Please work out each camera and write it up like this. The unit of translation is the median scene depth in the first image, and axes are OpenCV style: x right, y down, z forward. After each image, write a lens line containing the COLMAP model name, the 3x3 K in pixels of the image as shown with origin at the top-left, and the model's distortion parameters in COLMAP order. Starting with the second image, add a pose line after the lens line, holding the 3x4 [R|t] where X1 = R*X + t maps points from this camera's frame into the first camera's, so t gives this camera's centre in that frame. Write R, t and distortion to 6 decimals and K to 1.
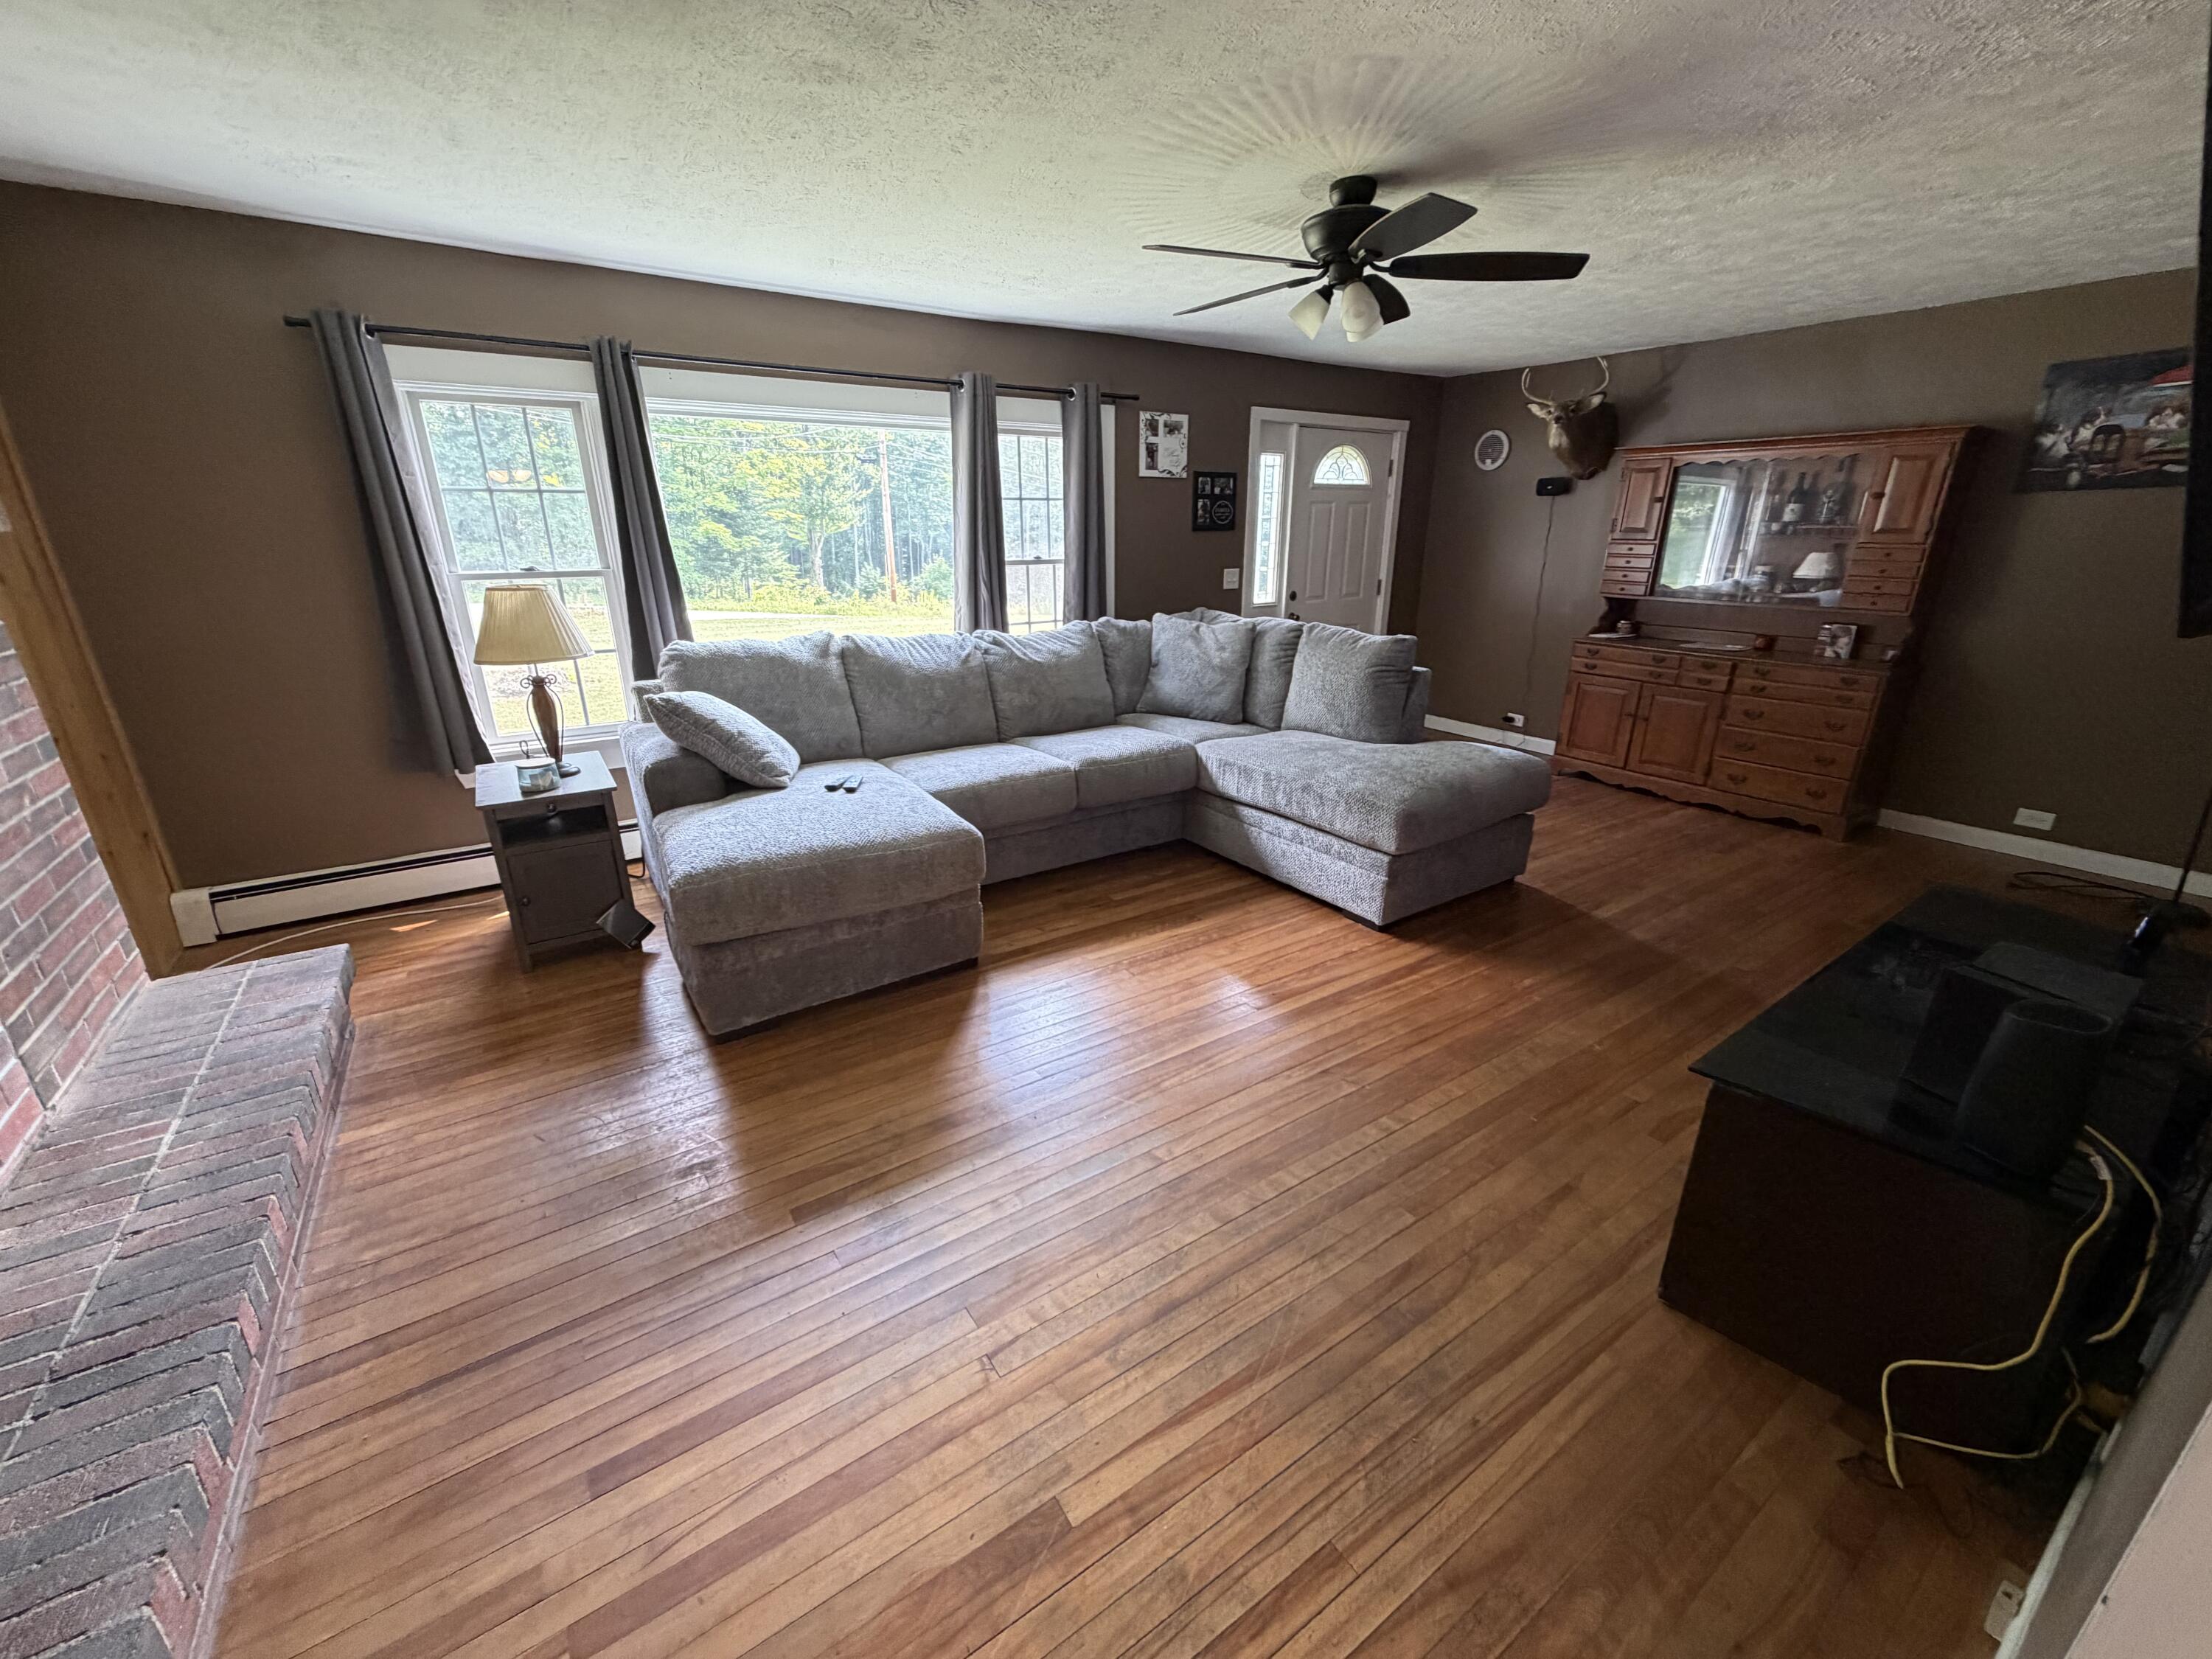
lens RADIAL K [[882.4, 0, 1102.6], [0, 882.4, 825.5], [0, 0, 1]] dist [0.008198, -0.000660]
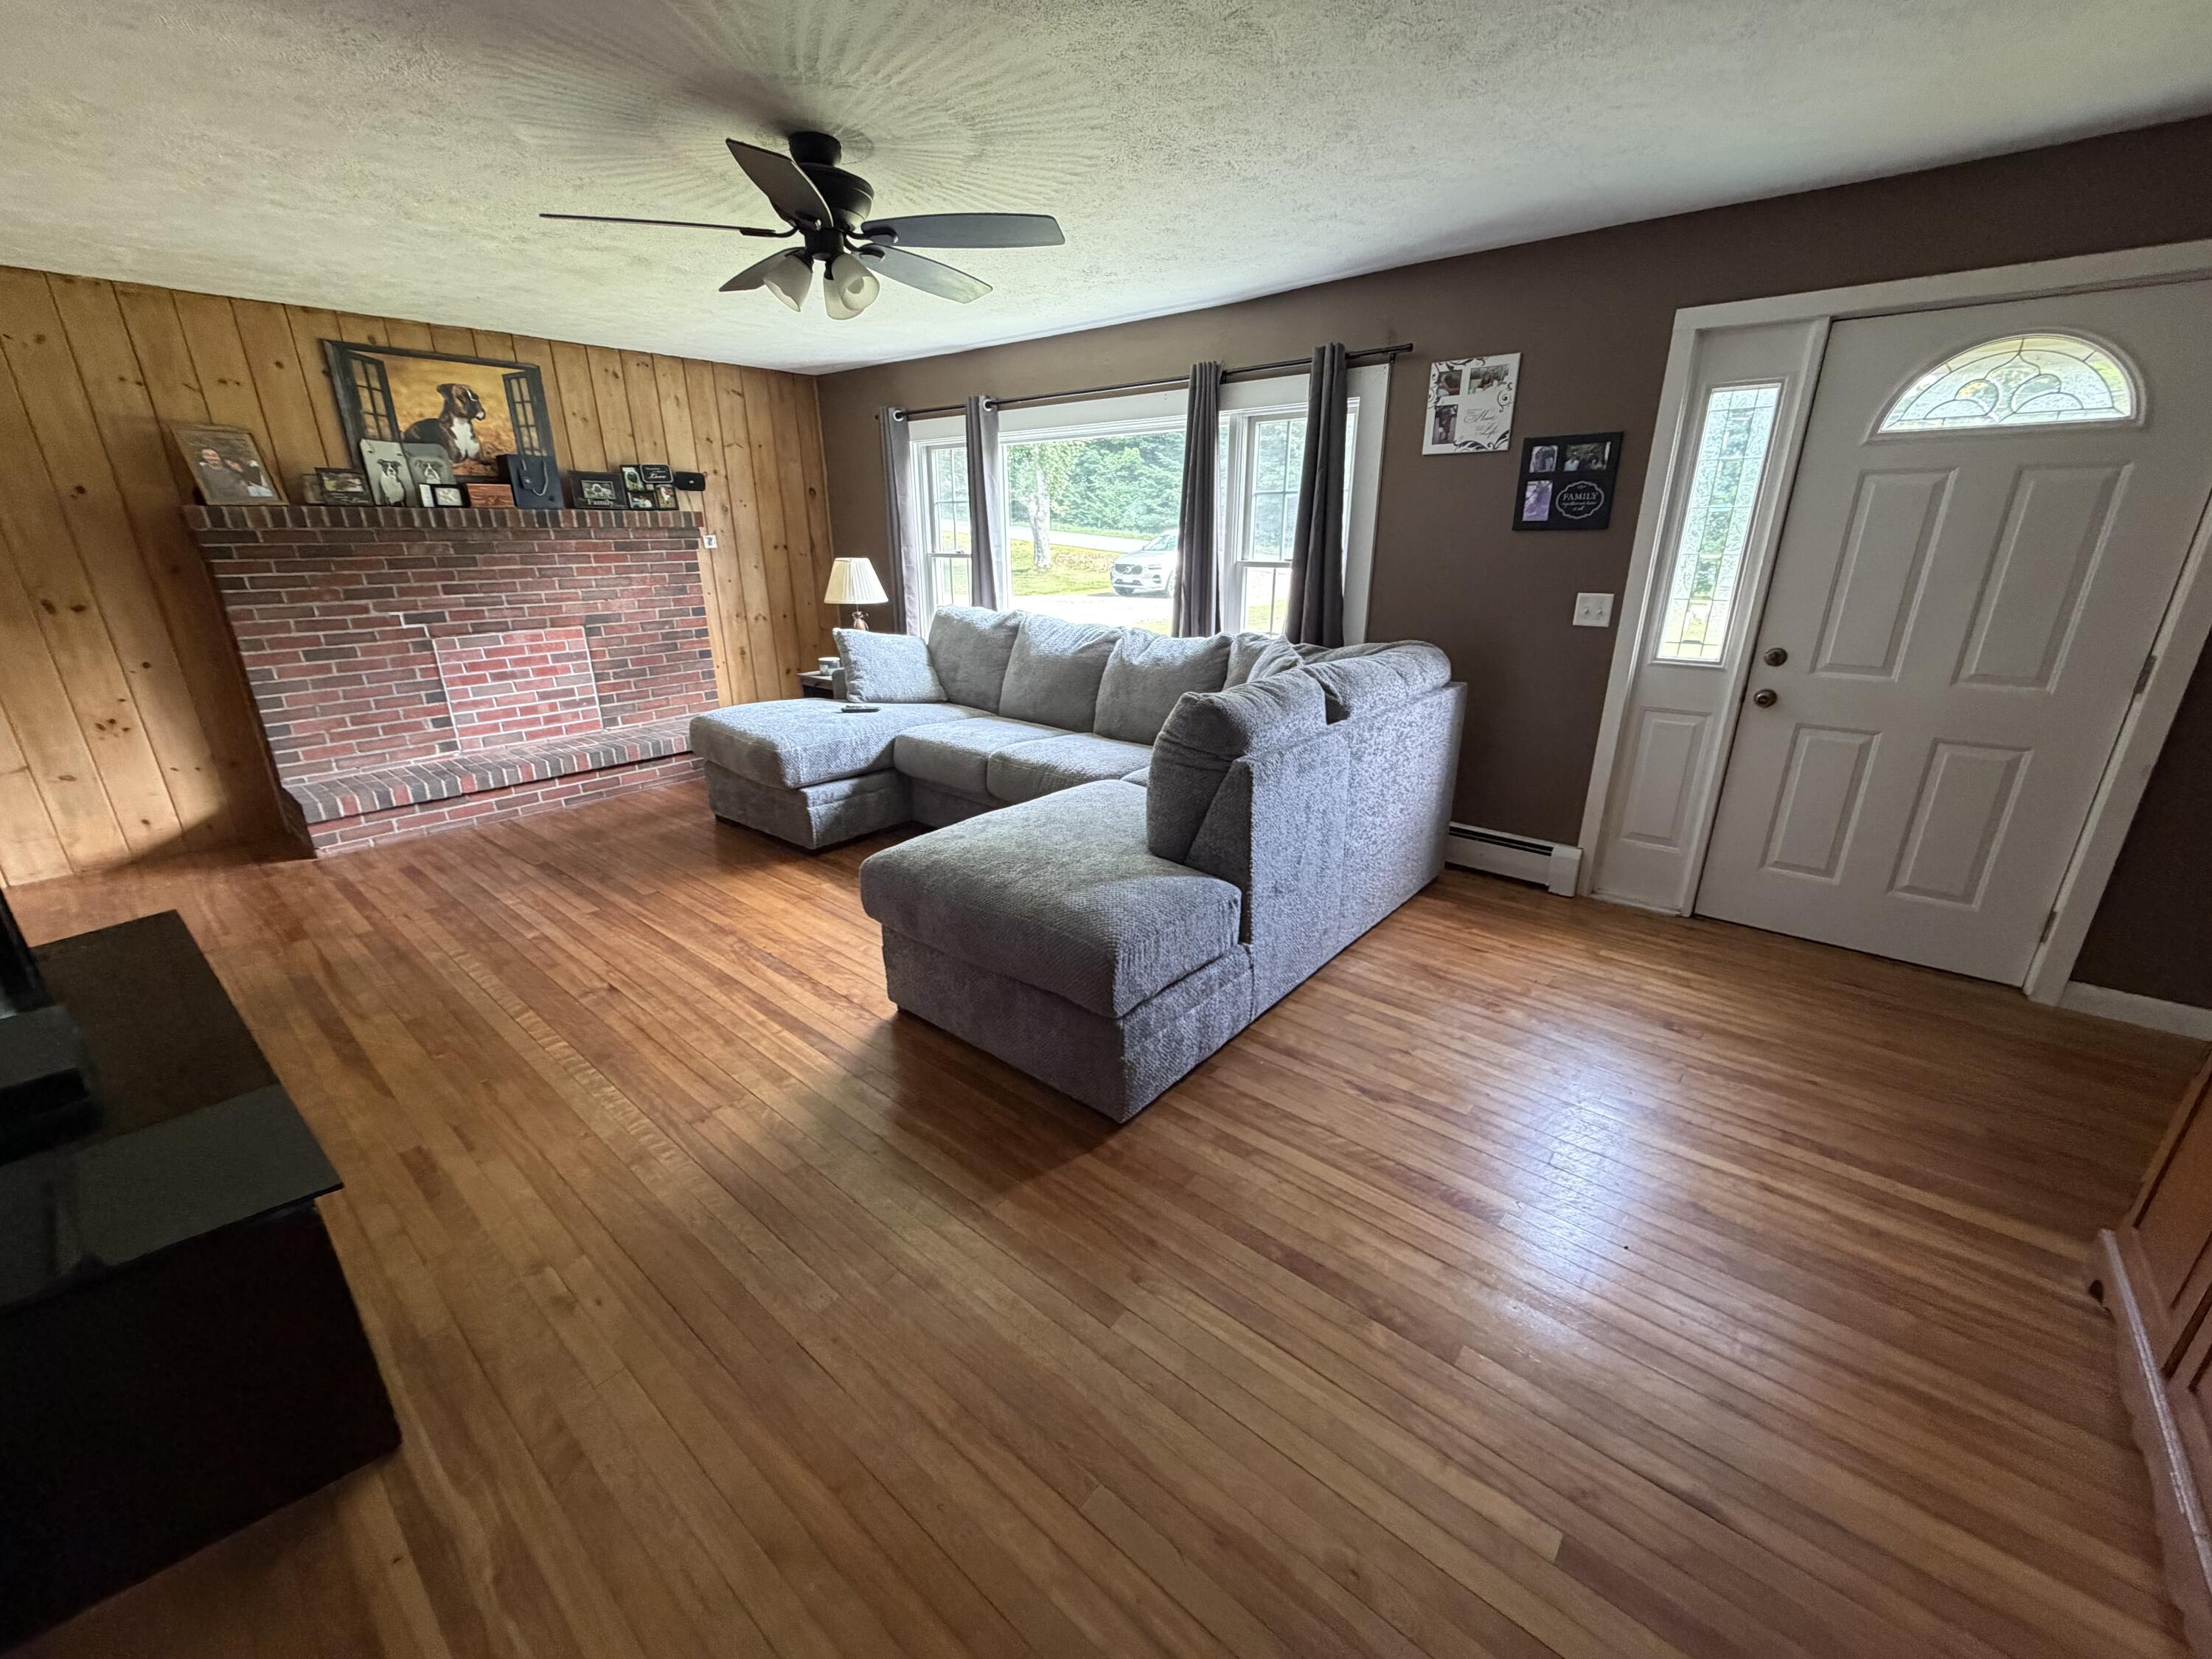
lens RADIAL K [[882.4, 0, 1102.7], [0, 882.4, 843.2], [0, 0, 1]] dist [0.008198, -0.000660]
pose [[0.285959, 0.314656, -0.905107, 0.711397], [-0.317756, 0.922244, 0.220222, -0.172397], [0.904024, 0.224629, 0.363708, 0.554710]]
